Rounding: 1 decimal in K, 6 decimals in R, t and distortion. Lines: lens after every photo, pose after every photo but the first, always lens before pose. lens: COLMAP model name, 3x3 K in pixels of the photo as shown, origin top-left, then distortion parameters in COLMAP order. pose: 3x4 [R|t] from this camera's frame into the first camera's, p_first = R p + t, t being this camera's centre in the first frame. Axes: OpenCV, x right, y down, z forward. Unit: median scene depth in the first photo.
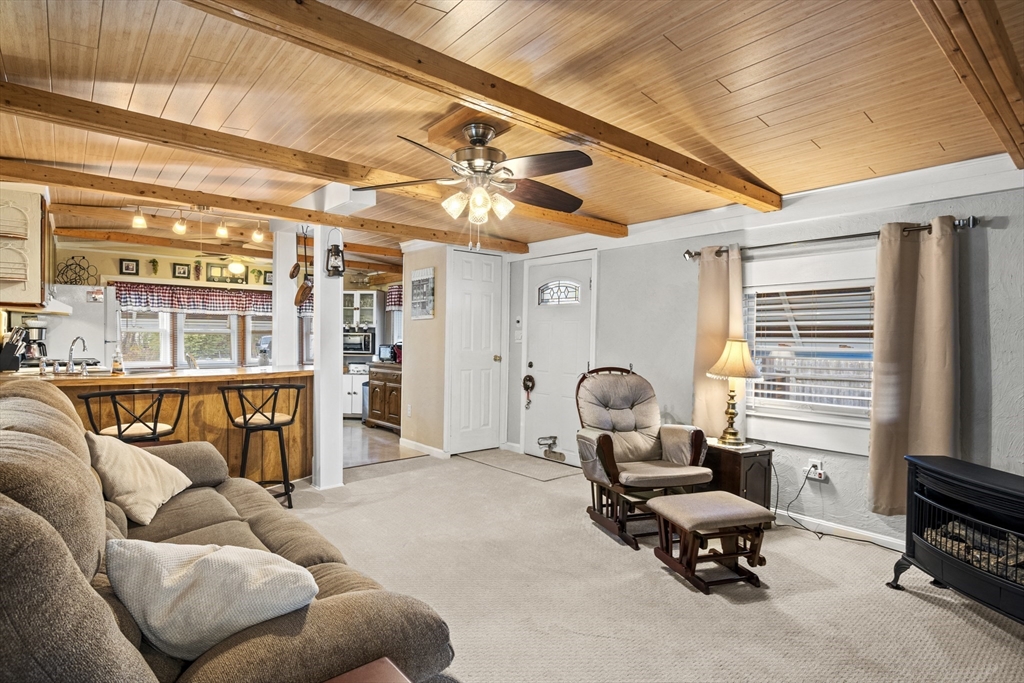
lens RADIAL K [[520.5, 0, 512.0], [0, 520.5, 339.6], [0, 0, 1]] dist [-0.002963, -0.001598]
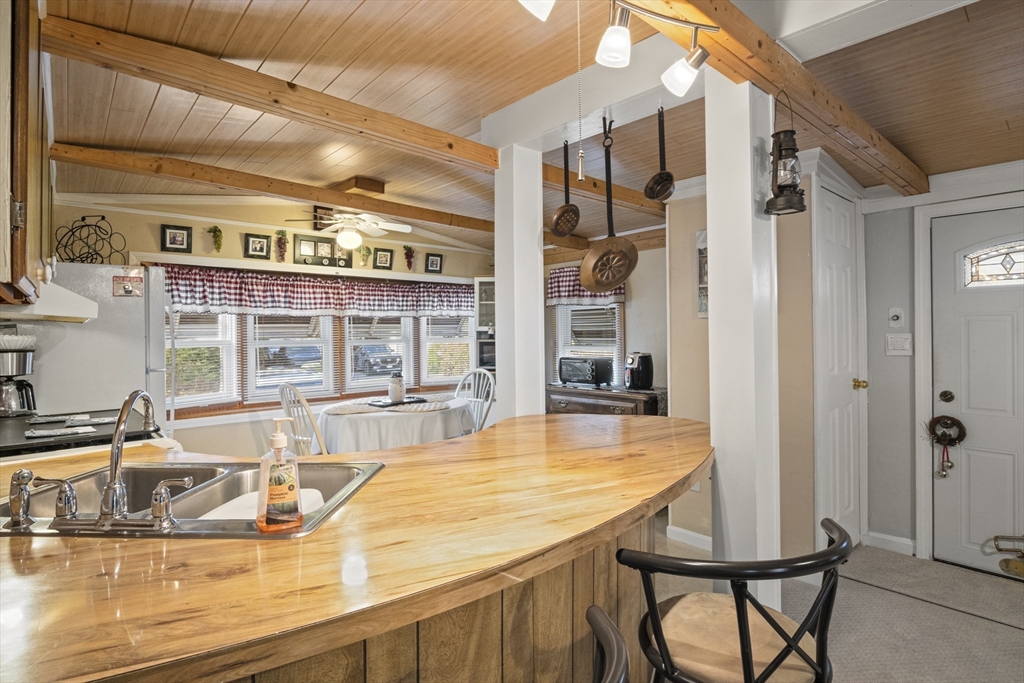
lens RADIAL K [[520.5, 0, 523.4], [0, 520.5, 325.2], [0, 0, 1]] dist [-0.002963, -0.001598]
pose [[0.999527, -0.019455, 0.023801, -0.338002], [0.019951, 0.999585, -0.020782, -0.019179], [-0.023387, 0.021247, 0.999501, 0.377628]]
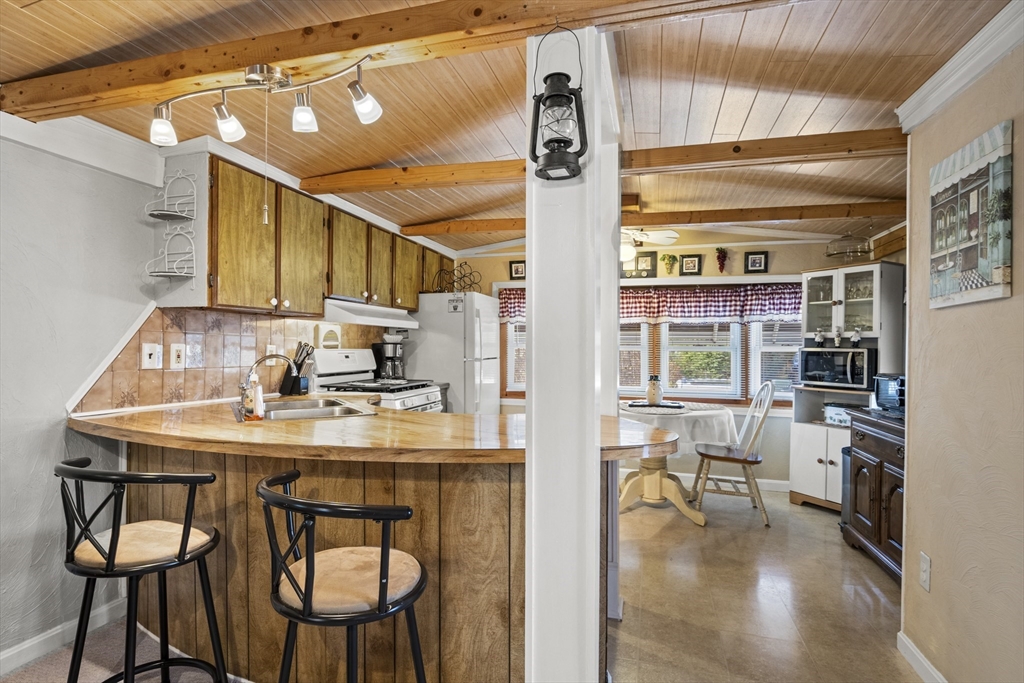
lens RADIAL K [[520.5, 0, 505.6], [0, 520.5, 348.6], [0, 0, 1]] dist [-0.002963, -0.001598]
pose [[0.558426, -0.002373, -0.829551, -0.055284], [-0.009199, 0.999917, -0.009053, -0.005386], [0.829504, 0.012687, 0.558357, 0.493493]]
